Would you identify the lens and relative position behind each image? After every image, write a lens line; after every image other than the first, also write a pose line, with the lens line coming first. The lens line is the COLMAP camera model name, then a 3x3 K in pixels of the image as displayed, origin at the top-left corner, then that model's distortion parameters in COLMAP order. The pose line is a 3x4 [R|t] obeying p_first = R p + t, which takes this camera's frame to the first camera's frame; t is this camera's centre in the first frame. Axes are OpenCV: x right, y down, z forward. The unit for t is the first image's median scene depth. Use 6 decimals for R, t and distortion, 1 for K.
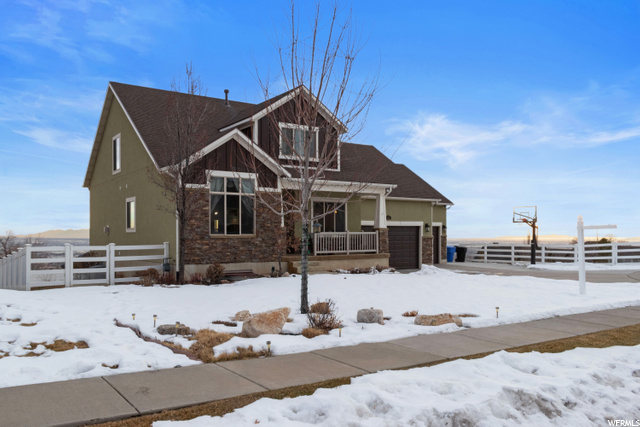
lens RADIAL K [[522.2, 0, 317.6], [0, 522.2, 237.2], [0, 0, 1]] dist [0.001316, 0.003394]
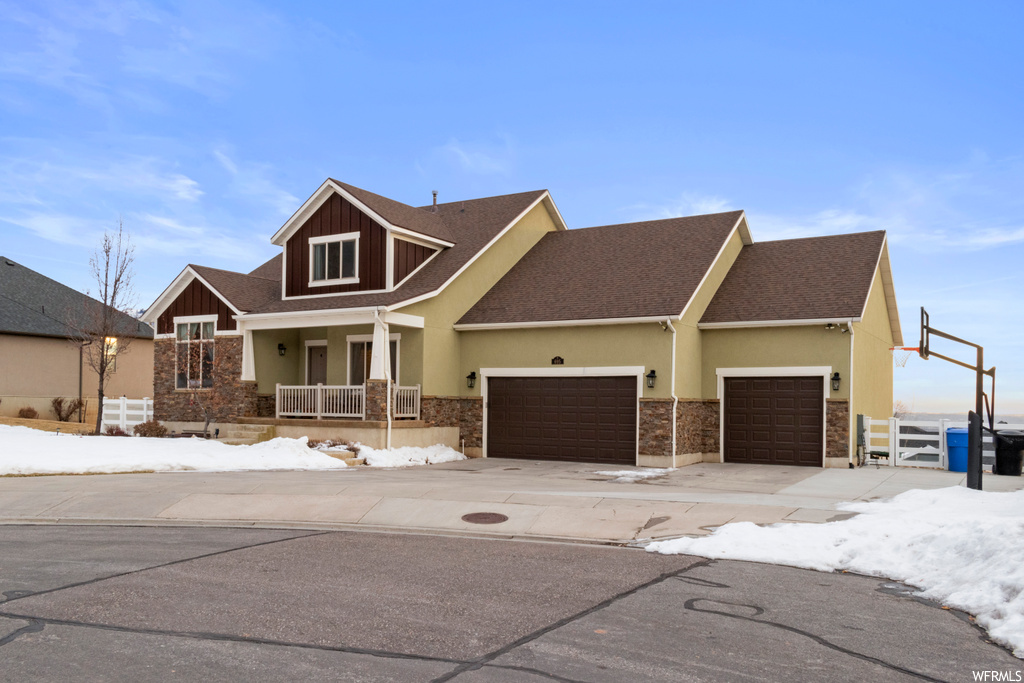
lens RADIAL K [[835.5, 0, 508.2], [0, 835.5, 379.5], [0, 0, 1]] dist [0.001316, 0.003394]
pose [[0.417335, -0.016518, -0.908603, 1.234517], [-0.017881, 0.999492, -0.026384, 0.006554], [0.908577, 0.027258, 0.416827, 0.847560]]
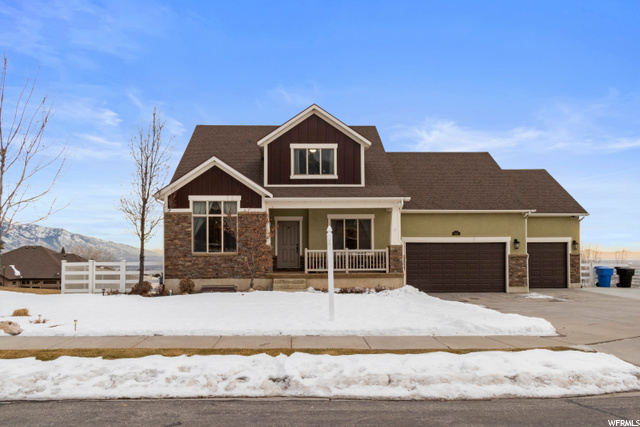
lens RADIAL K [[522.2, 0, 317.6], [0, 522.2, 237.2], [0, 0, 1]] dist [0.001316, 0.003394]
pose [[0.845367, -0.019721, -0.533822, 0.574619], [-0.000030, 0.999317, -0.036964, 0.003004], [0.534186, 0.031264, 0.844789, 0.176656]]
